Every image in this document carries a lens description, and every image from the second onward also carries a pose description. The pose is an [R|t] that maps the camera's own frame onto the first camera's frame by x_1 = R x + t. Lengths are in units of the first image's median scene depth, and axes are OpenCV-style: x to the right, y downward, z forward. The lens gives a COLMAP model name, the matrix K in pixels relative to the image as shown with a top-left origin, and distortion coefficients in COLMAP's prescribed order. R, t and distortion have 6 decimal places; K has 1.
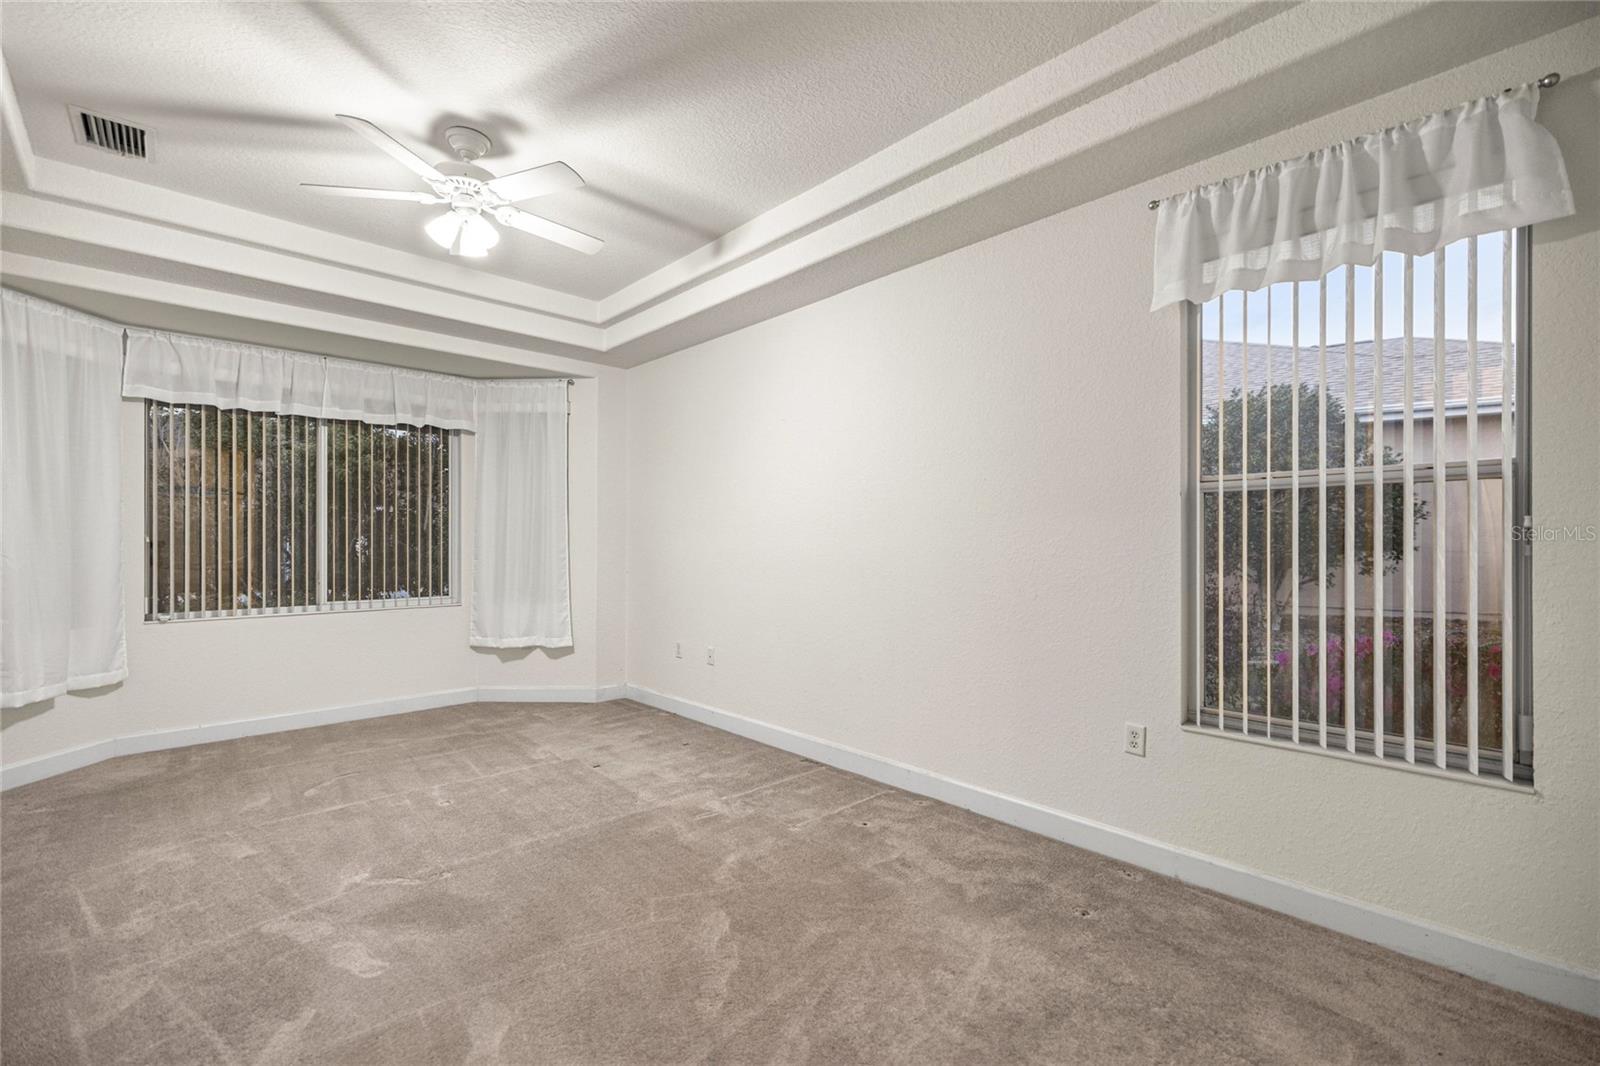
lens RADIAL K [[678.3, 0, 784.5], [0, 678.3, 539.3], [0, 0, 1]] dist [0.001822, -0.000686]
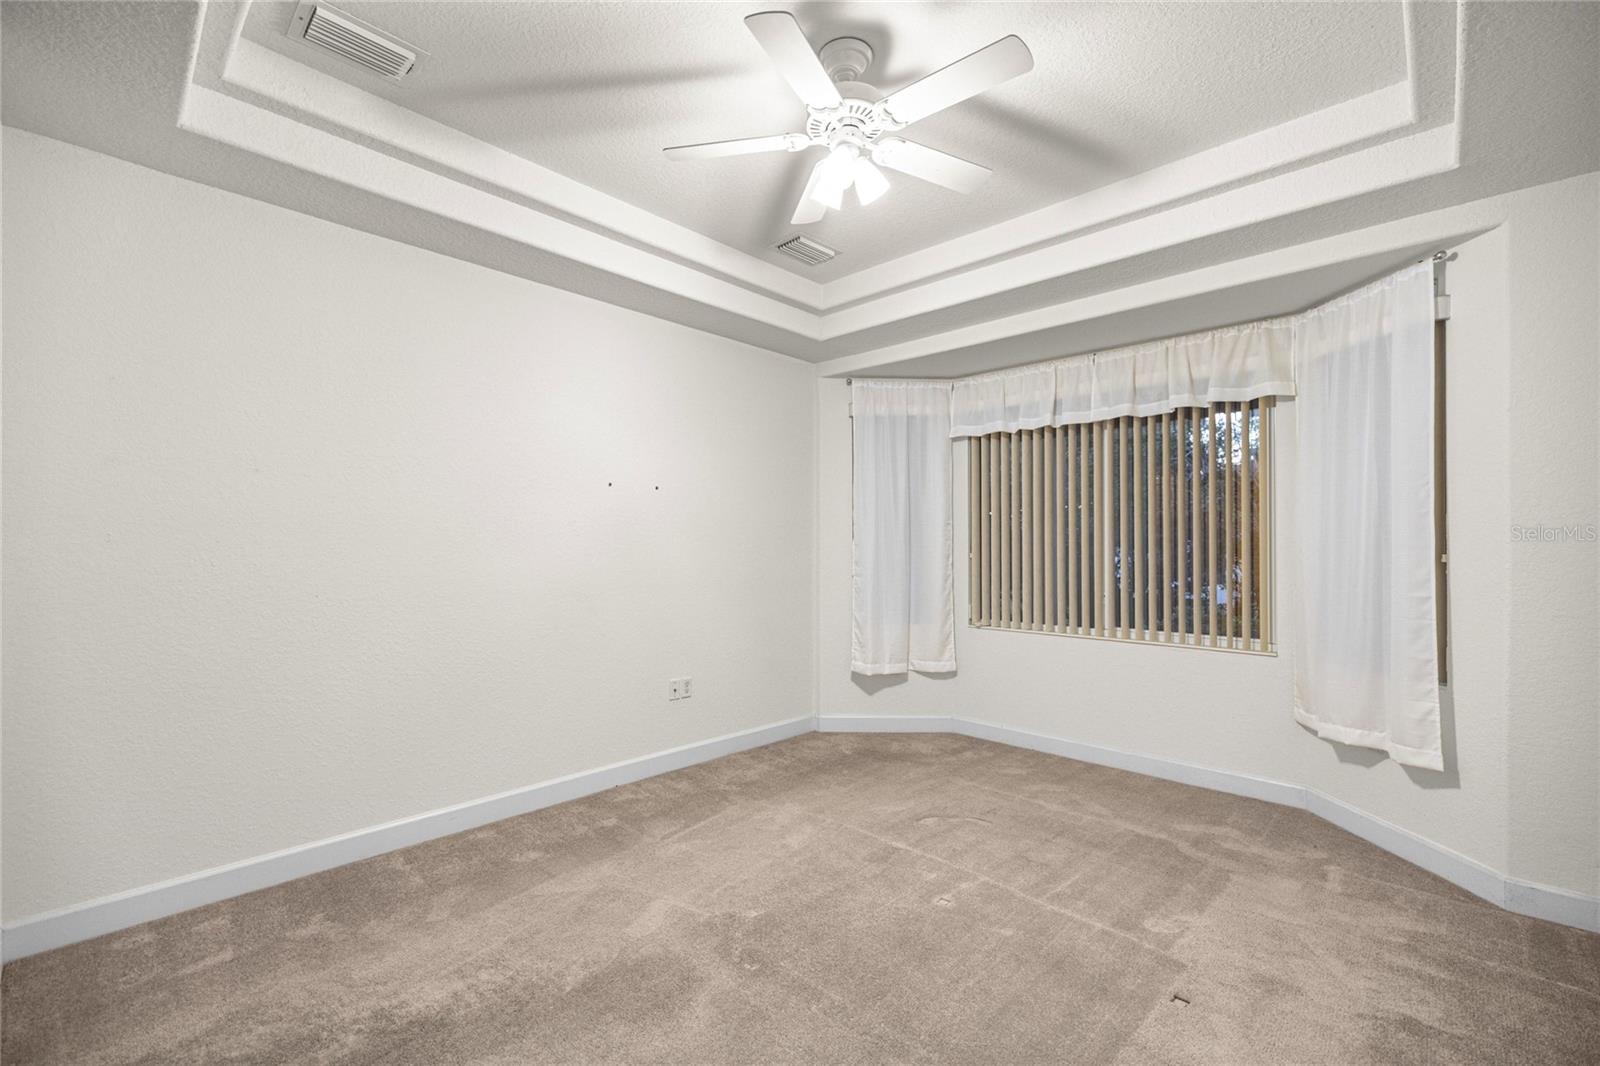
lens RADIAL K [[678.3, 0, 790.2], [0, 678.3, 544.5], [0, 0, 1]] dist [0.001822, -0.000686]
pose [[0.060018, 0.001046, -0.998197, 0.217430], [0.001109, 0.999999, 0.001114, -0.020374], [0.998197, -0.001174, 0.060017, 0.617425]]
